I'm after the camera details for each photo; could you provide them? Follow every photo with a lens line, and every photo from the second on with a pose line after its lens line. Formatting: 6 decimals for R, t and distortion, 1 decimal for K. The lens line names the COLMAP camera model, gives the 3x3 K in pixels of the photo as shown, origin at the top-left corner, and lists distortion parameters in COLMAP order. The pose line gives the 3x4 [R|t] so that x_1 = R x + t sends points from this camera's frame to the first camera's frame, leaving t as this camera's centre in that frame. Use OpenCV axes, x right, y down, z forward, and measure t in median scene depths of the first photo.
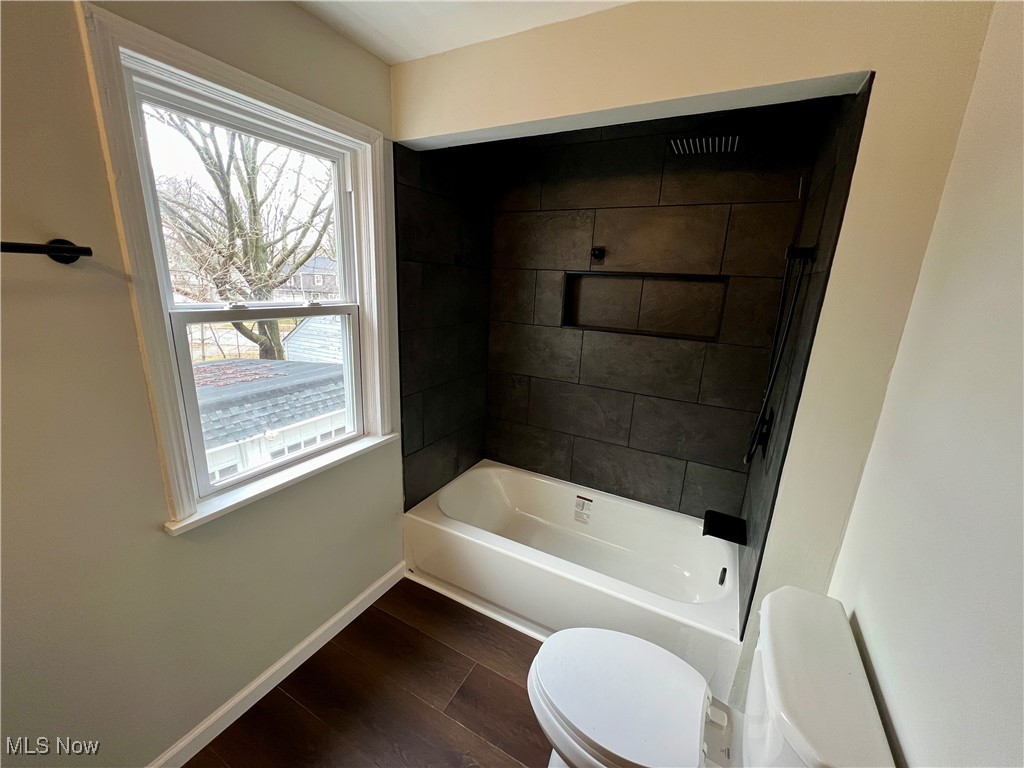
lens RADIAL K [[406.4, 0, 508.8], [0, 406.4, 383.9], [0, 0, 1]] dist [-0.002197, 0.000463]
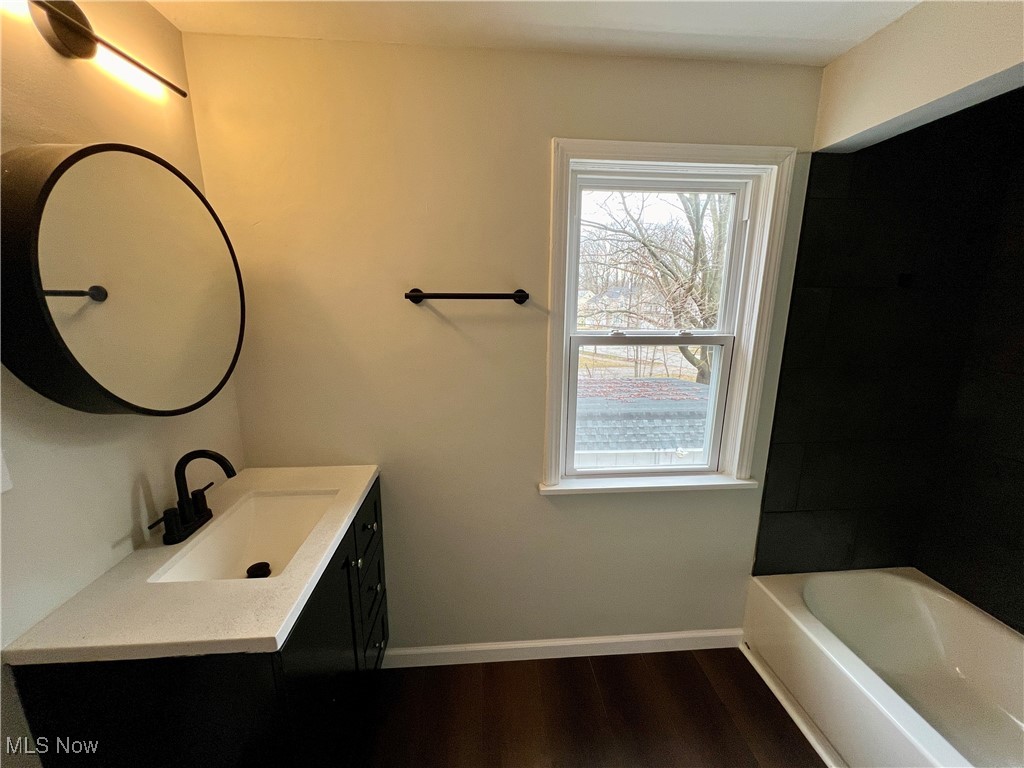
lens RADIAL K [[406.4, 0, 514.7], [0, 406.4, 385.8], [0, 0, 1]] dist [-0.002197, 0.000463]
pose [[0.551317, 0.140115, -0.822446, 0.114762], [-0.191357, 0.980753, 0.038811, -0.014616], [0.812054, 0.135984, 0.567518, 0.044353]]
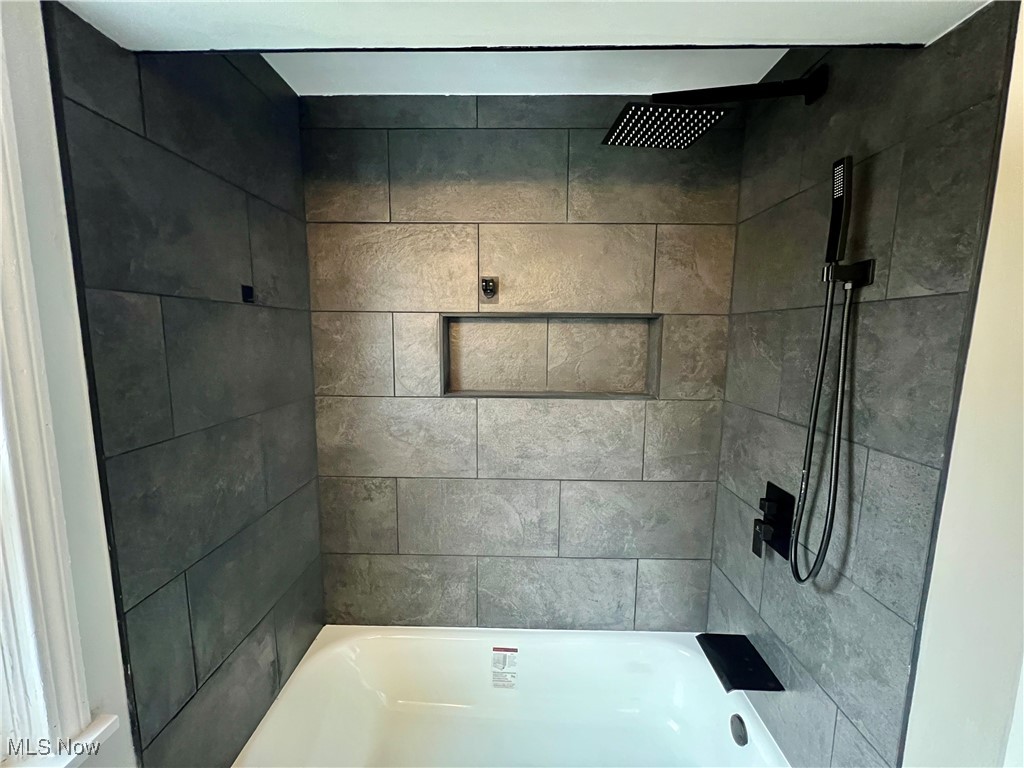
lens RADIAL K [[406.4, 0, 509.9], [0, 406.4, 386.0], [0, 0, 1]] dist [-0.002197, 0.000463]
pose [[0.886120, -0.091954, 0.454243, -0.073709], [0.144128, 0.986195, -0.081521, -0.092656], [-0.440476, 0.137707, 0.887140, 0.389196]]
